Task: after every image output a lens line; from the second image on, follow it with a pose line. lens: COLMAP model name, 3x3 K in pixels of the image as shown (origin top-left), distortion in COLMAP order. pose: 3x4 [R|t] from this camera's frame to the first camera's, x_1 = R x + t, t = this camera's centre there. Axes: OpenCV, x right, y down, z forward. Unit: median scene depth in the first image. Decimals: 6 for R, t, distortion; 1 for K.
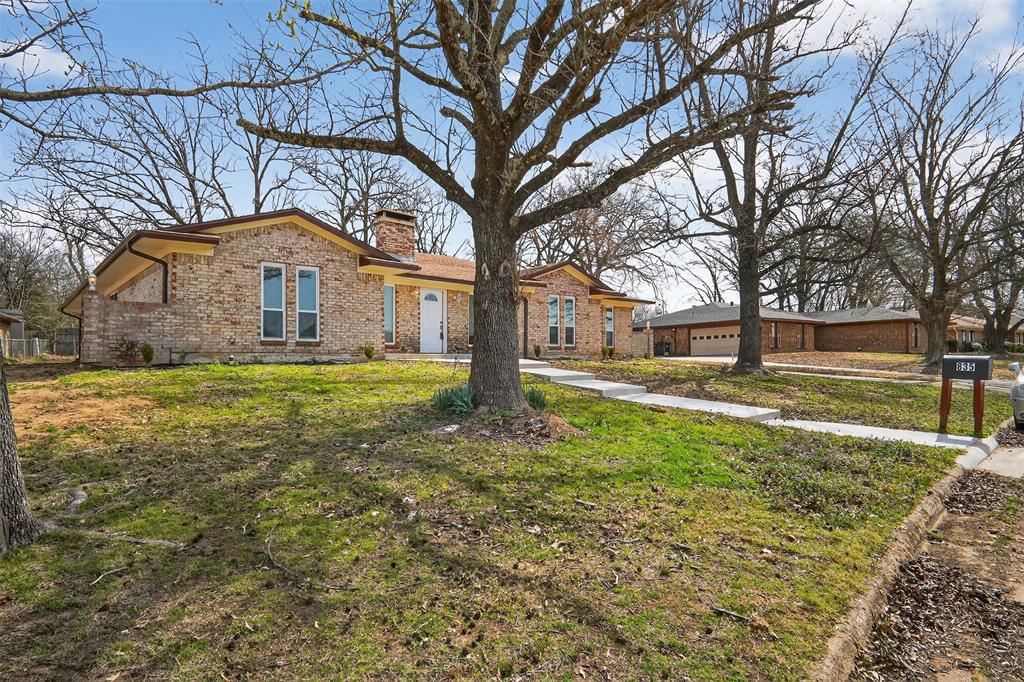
lens RADIAL K [[559.2, 0, 533.0], [0, 559.2, 326.8], [0, 0, 1]] dist [-0.024926, -0.000226]
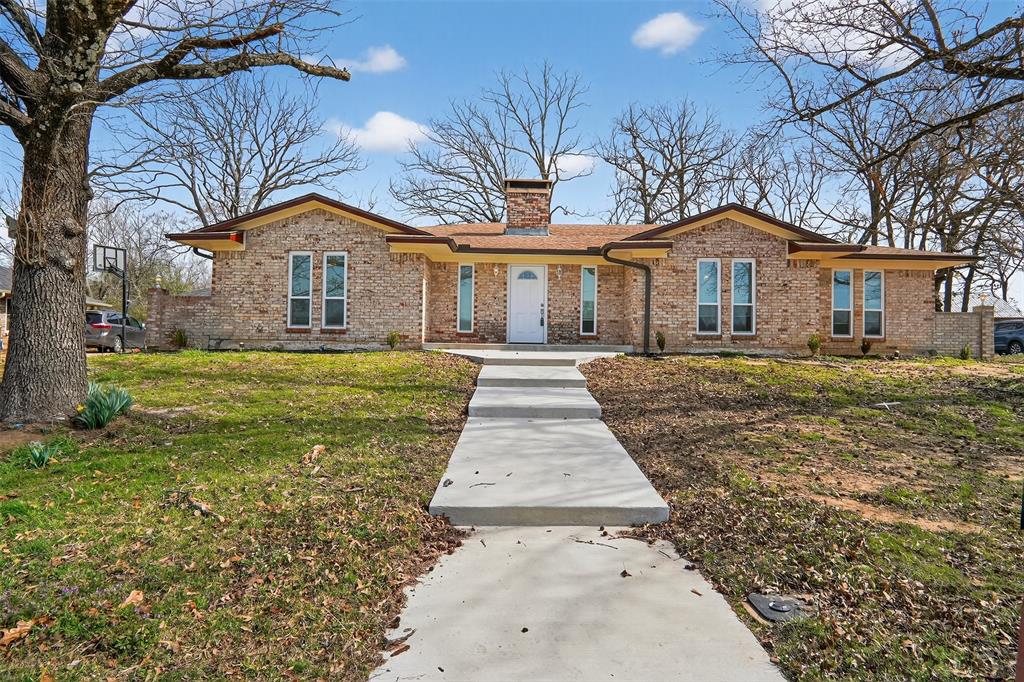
lens RADIAL K [[559.2, 0, 533.0], [0, 559.2, 326.8], [0, 0, 1]] dist [-0.024926, -0.000226]
pose [[0.716009, -0.012199, -0.697985, 0.513324], [0.021661, 0.999754, 0.004748, 0.025094], [0.697755, -0.018519, 0.716097, 0.540918]]
